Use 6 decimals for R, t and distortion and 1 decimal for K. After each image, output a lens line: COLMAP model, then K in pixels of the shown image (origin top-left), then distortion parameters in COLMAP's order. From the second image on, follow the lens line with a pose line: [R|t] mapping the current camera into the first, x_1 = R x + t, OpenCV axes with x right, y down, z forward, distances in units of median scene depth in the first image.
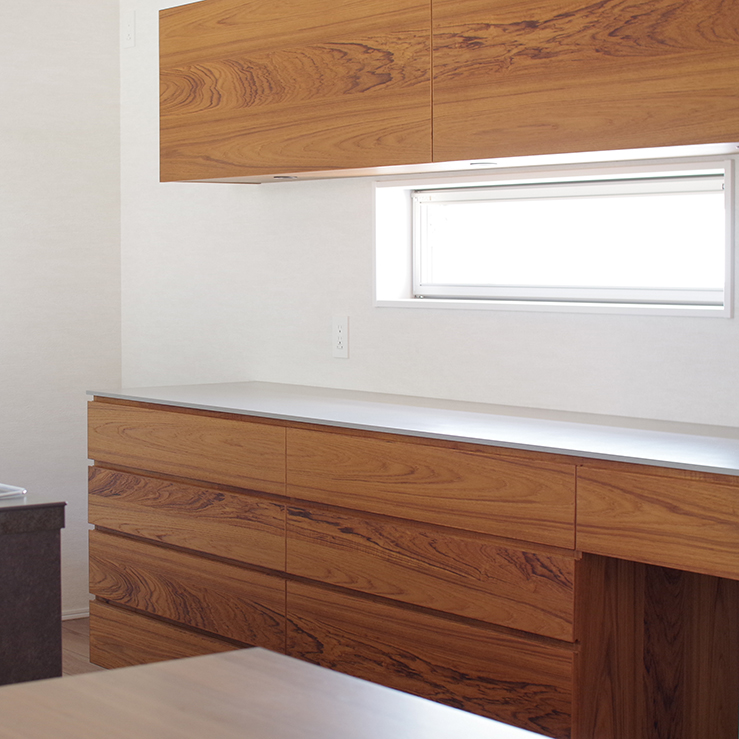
lens RADIAL K [[1605.0, 0, 369.3], [0, 1605.0, 369.3], [0, 0, 1]] dist [-0.099968, 0.000000]
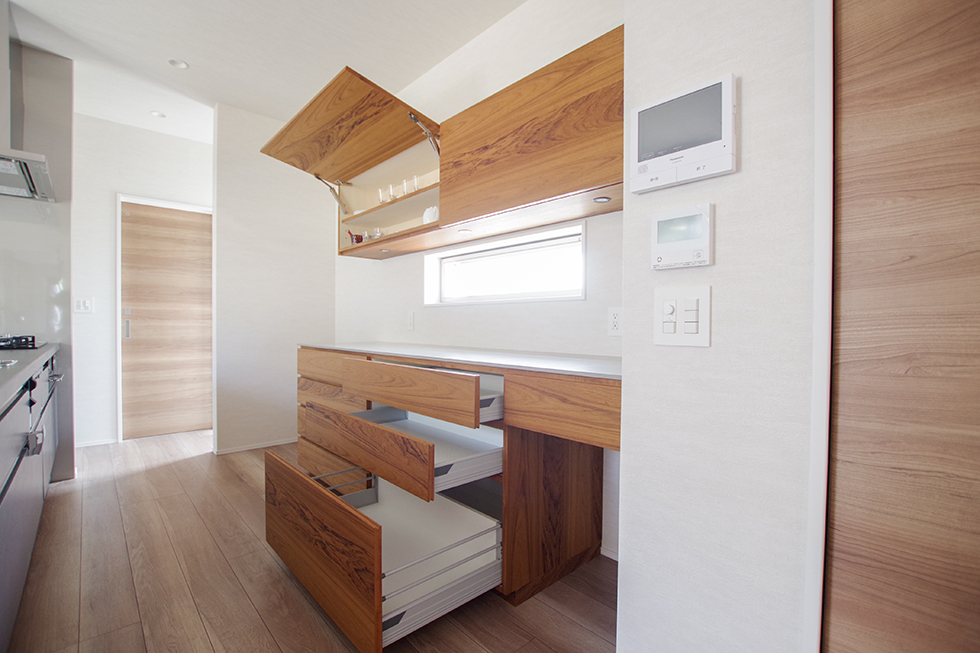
lens RADIAL K [[436.2, 0, 489.1], [0, 436.2, 330.0], [0, 0, 1]] dist [0.003195, 0.000060]
pose [[0.998076, 0.010273, 0.061142, 0.078857], [-0.006777, 0.998345, -0.057113, 0.038139], [-0.061628, 0.056589, 0.996494, 0.500431]]
